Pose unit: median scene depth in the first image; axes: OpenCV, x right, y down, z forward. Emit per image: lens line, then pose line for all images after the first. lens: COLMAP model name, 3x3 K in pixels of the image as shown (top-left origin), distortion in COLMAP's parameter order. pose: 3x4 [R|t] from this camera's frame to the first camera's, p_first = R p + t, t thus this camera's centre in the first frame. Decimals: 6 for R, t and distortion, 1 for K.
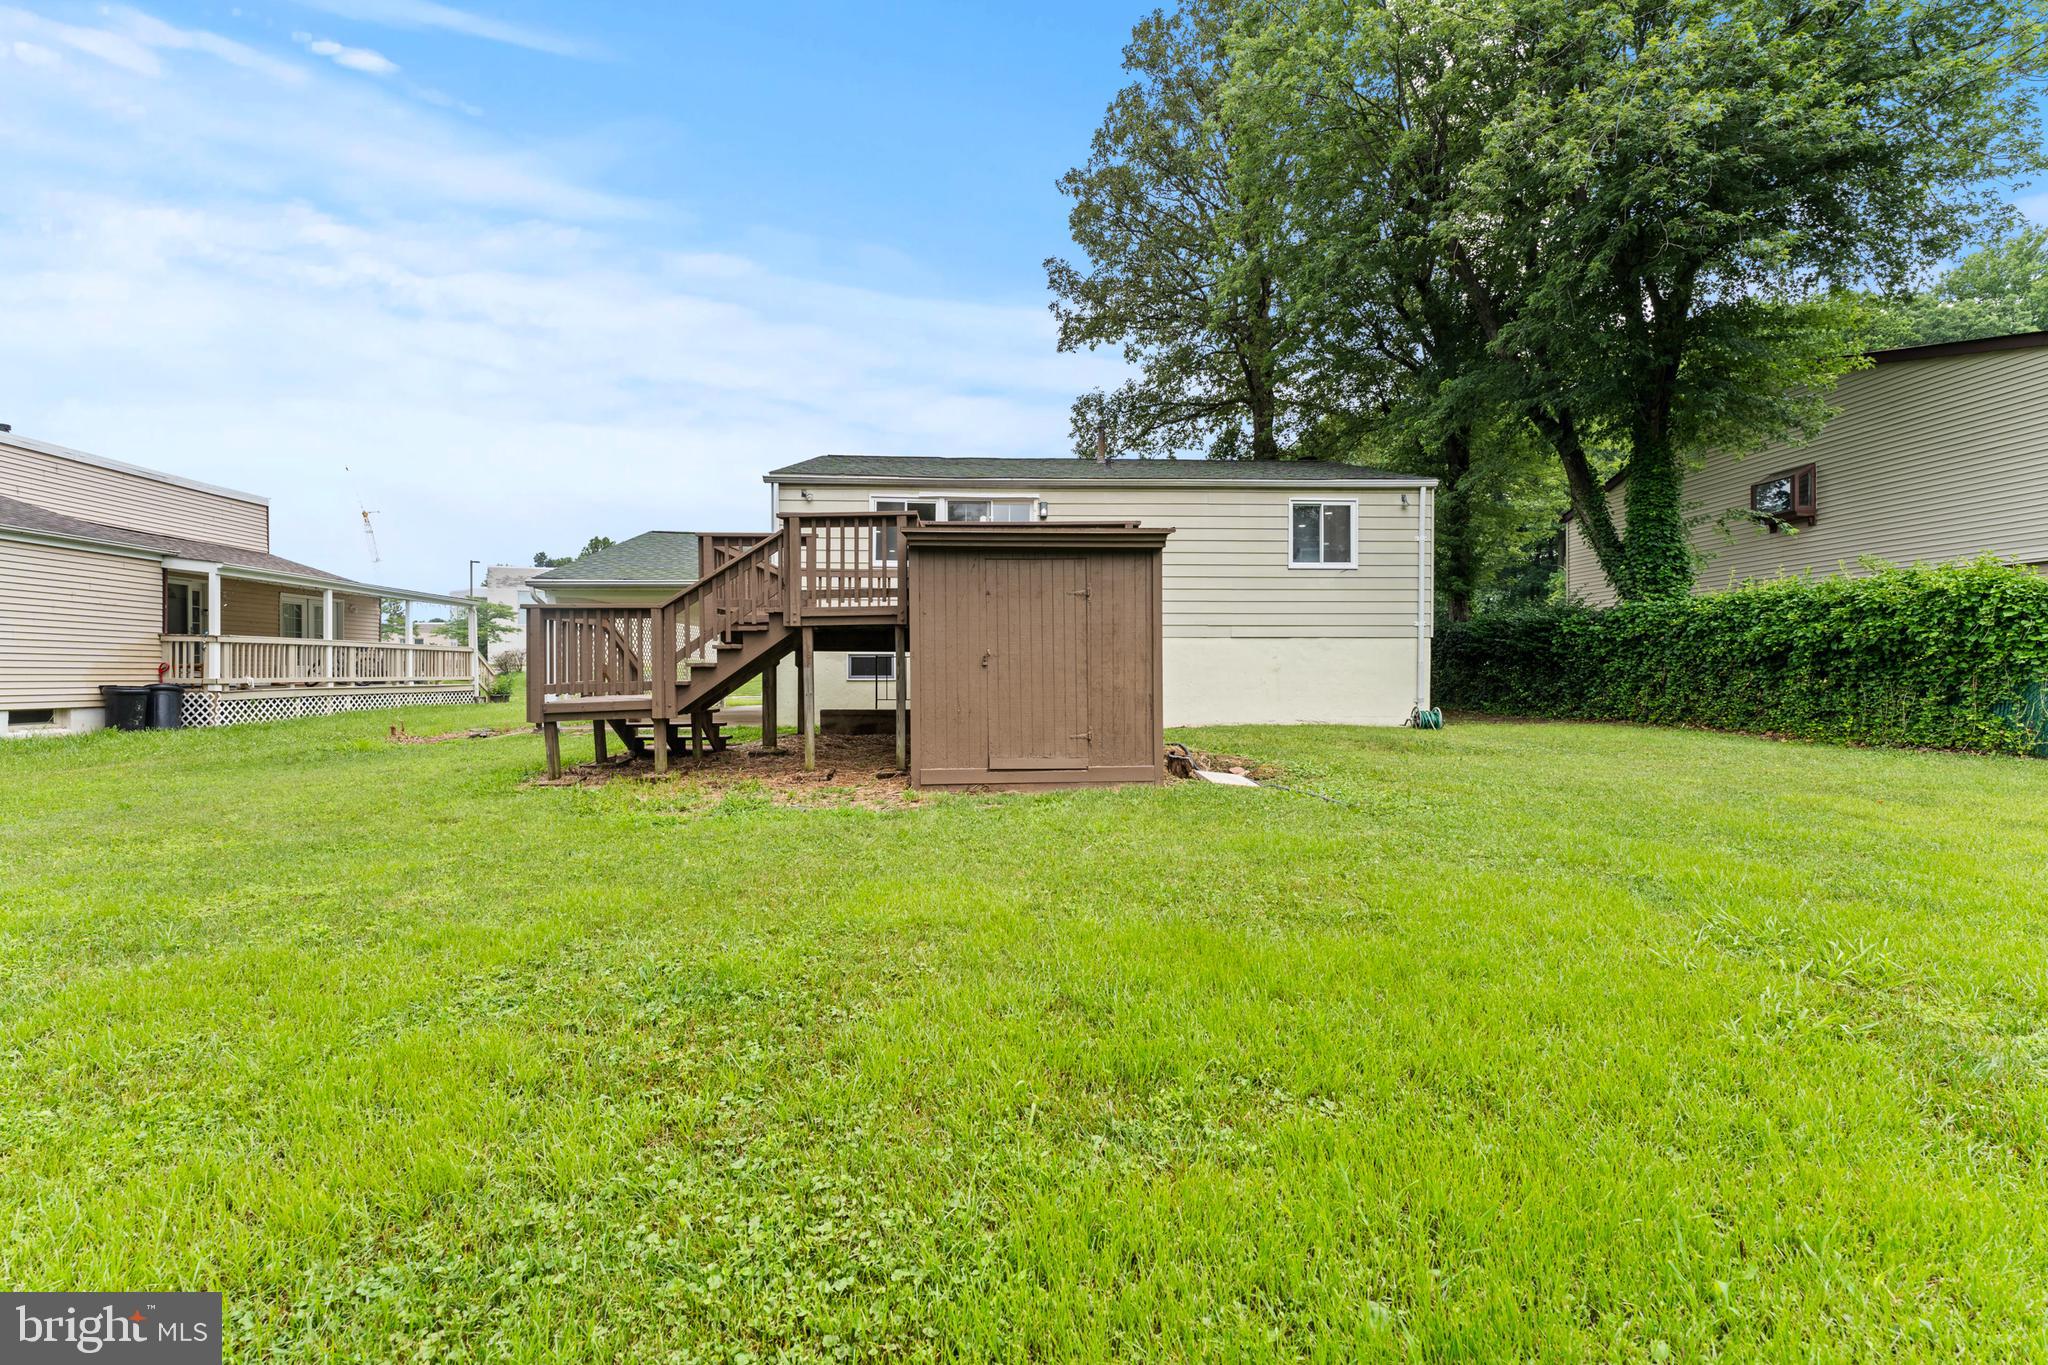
lens RADIAL K [[817.7, 0, 1019.2], [0, 817.7, 675.6], [0, 0, 1]] dist [0.001224, -0.000459]
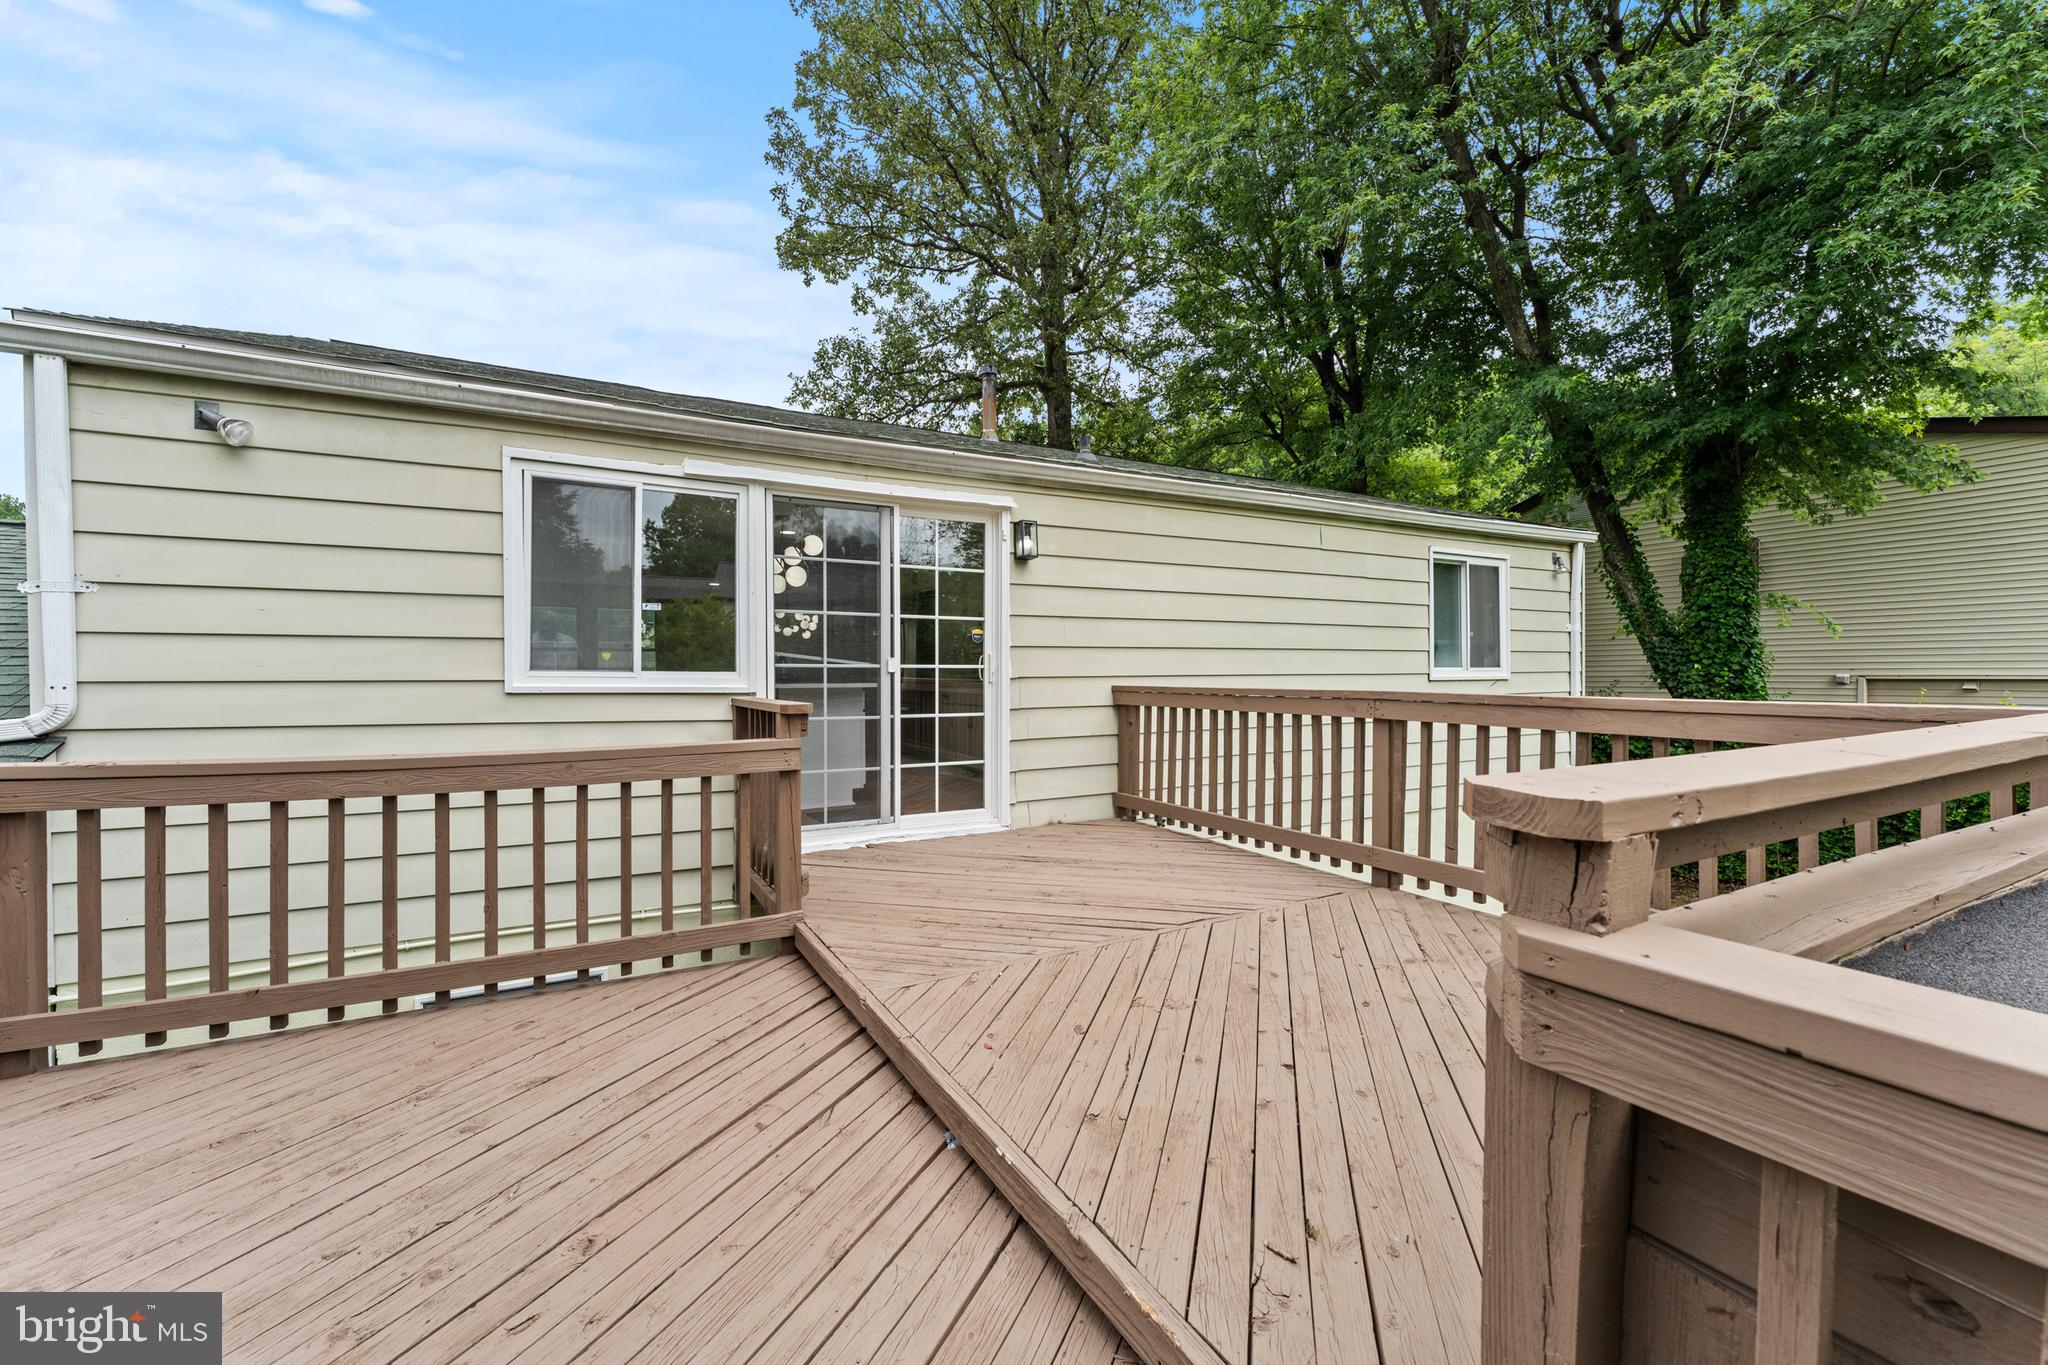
lens RADIAL K [[817.7, 0, 1019.2], [0, 817.7, 675.6], [0, 0, 1]] dist [0.001224, -0.000459]
pose [[0.895442, -0.007484, 0.445116, -0.132058], [0.007329, 0.999971, 0.002068, -0.125468], [-0.445118, 0.001411, 0.895471, 0.589175]]
